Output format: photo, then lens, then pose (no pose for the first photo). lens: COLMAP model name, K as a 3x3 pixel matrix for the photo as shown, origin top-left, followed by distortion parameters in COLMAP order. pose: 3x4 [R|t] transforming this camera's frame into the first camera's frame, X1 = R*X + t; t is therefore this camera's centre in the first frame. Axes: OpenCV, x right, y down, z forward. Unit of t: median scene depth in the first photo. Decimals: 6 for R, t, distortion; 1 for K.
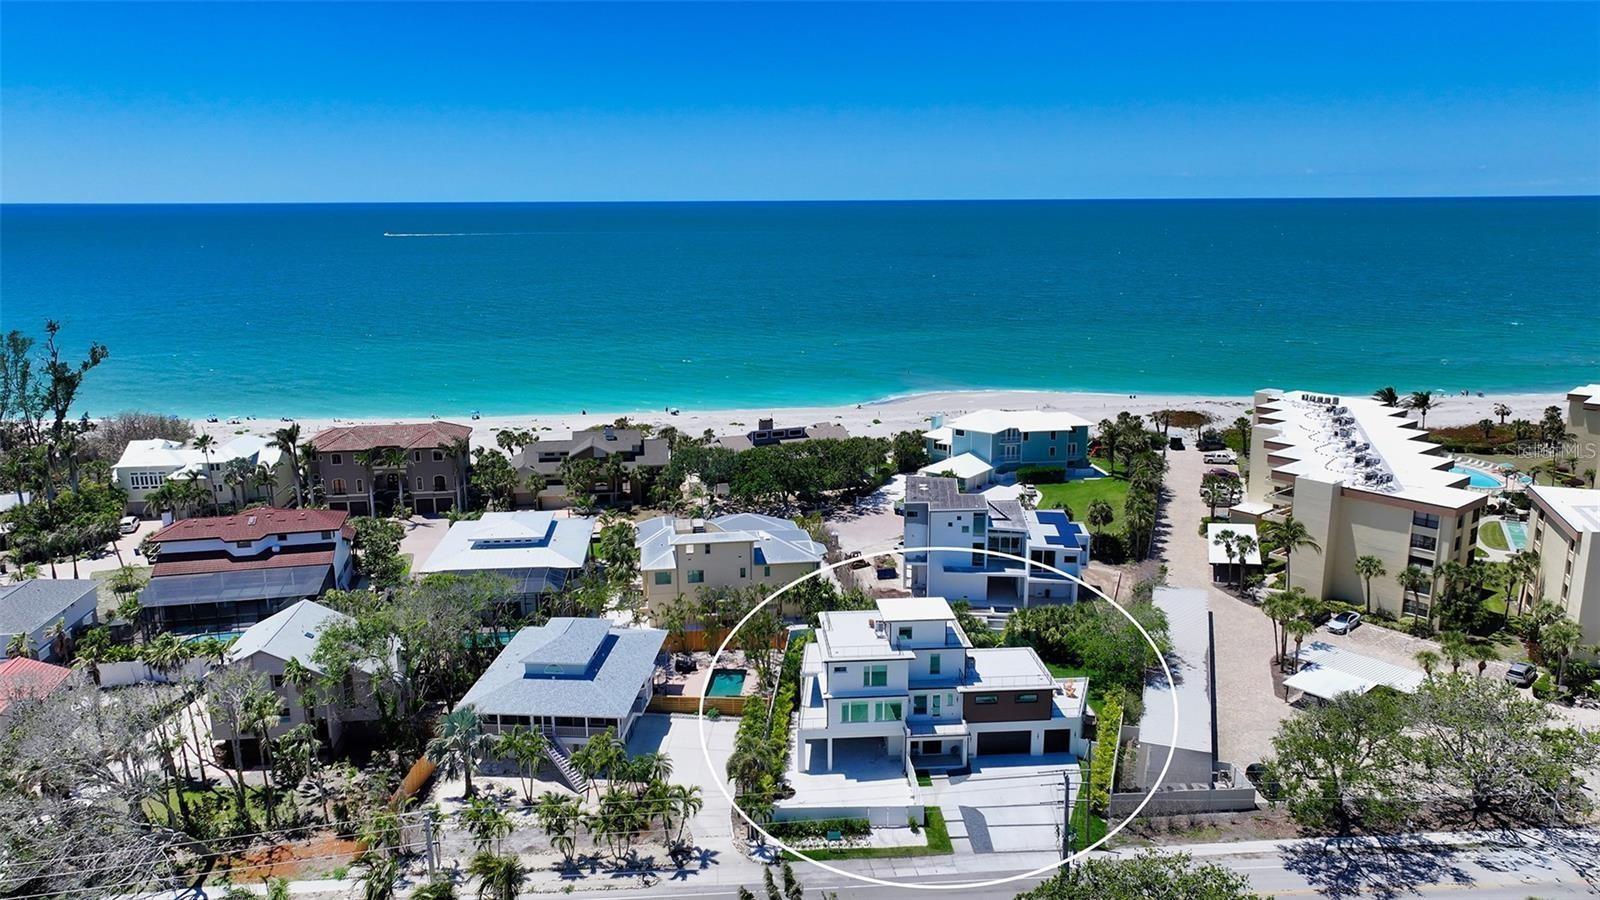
lens RADIAL K [[1136.9, 0, 800.0], [0, 1136.9, 455.8], [0, 0, 1]] dist [0.012016, 0.014788]
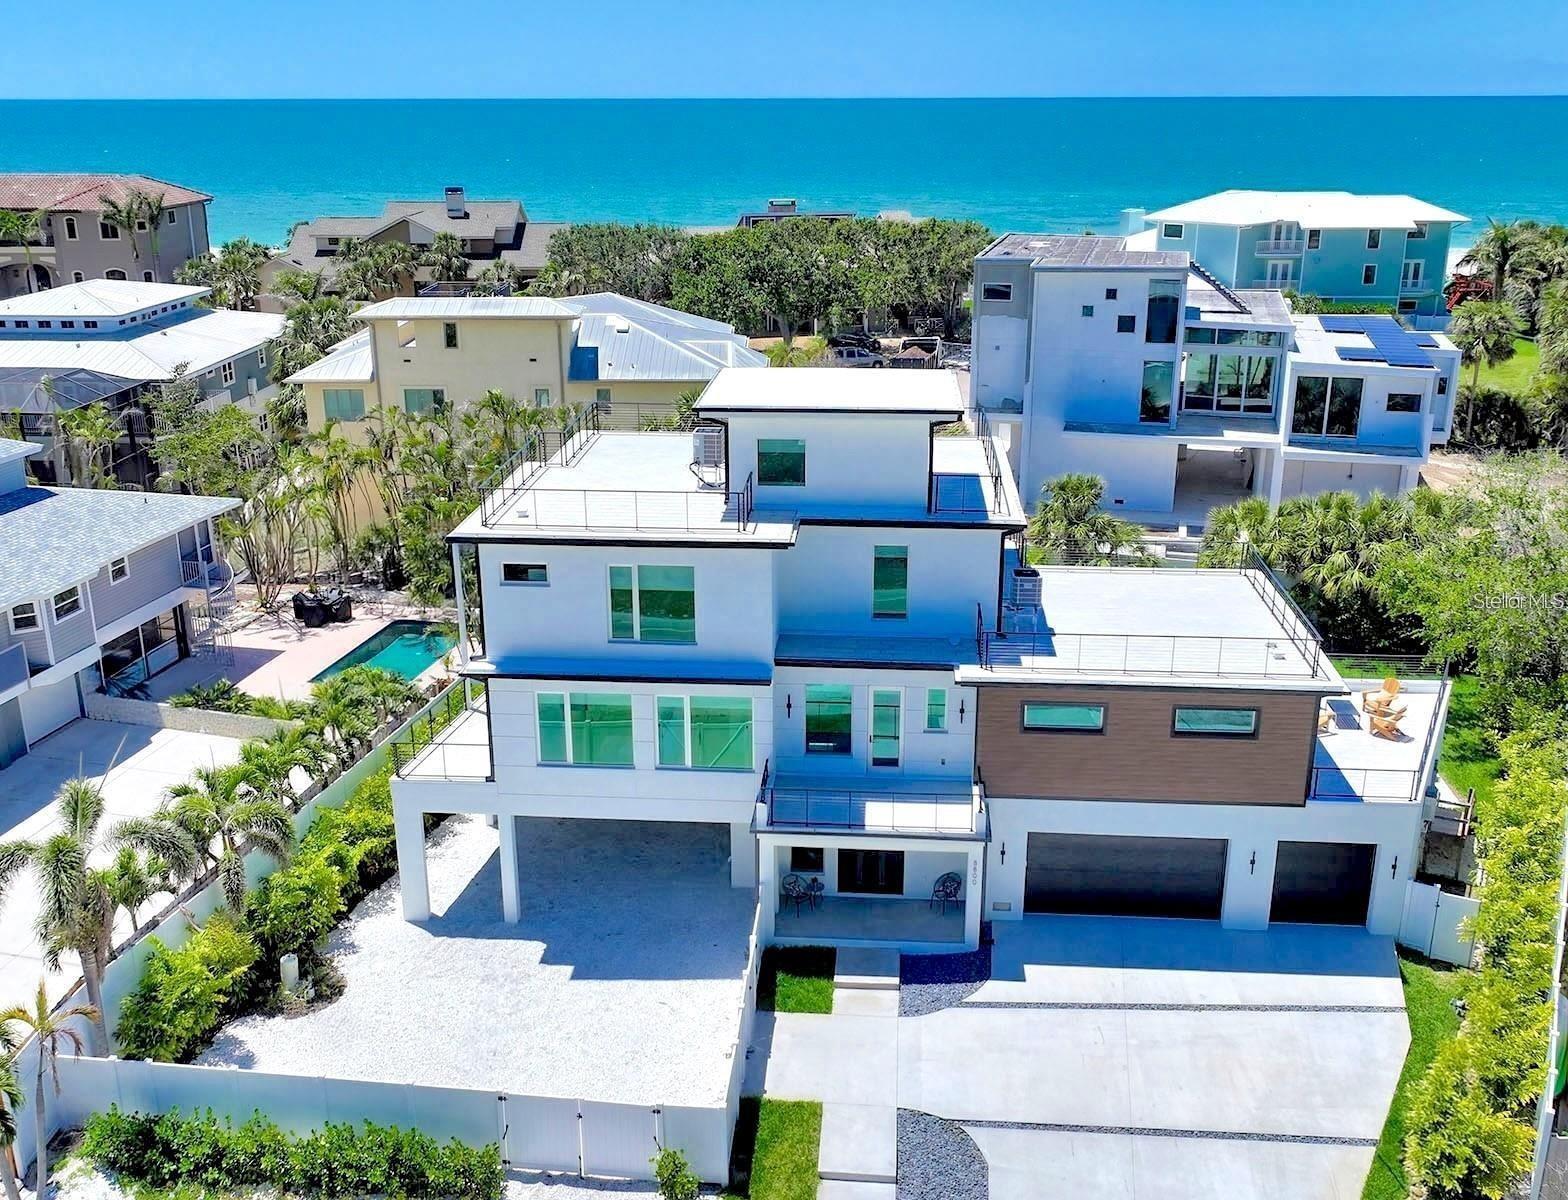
lens RADIAL K [[1509.3, 0, 787.0], [0, 1509.3, 595.5], [0, 0, 1]] dist [0.003198, 0.000000]
pose [[0.988879, 0.051767, -0.139421, 0.145505], [-0.038597, 0.994675, 0.095563, 0.151933], [0.143626, -0.089119, 0.985611, 0.631725]]
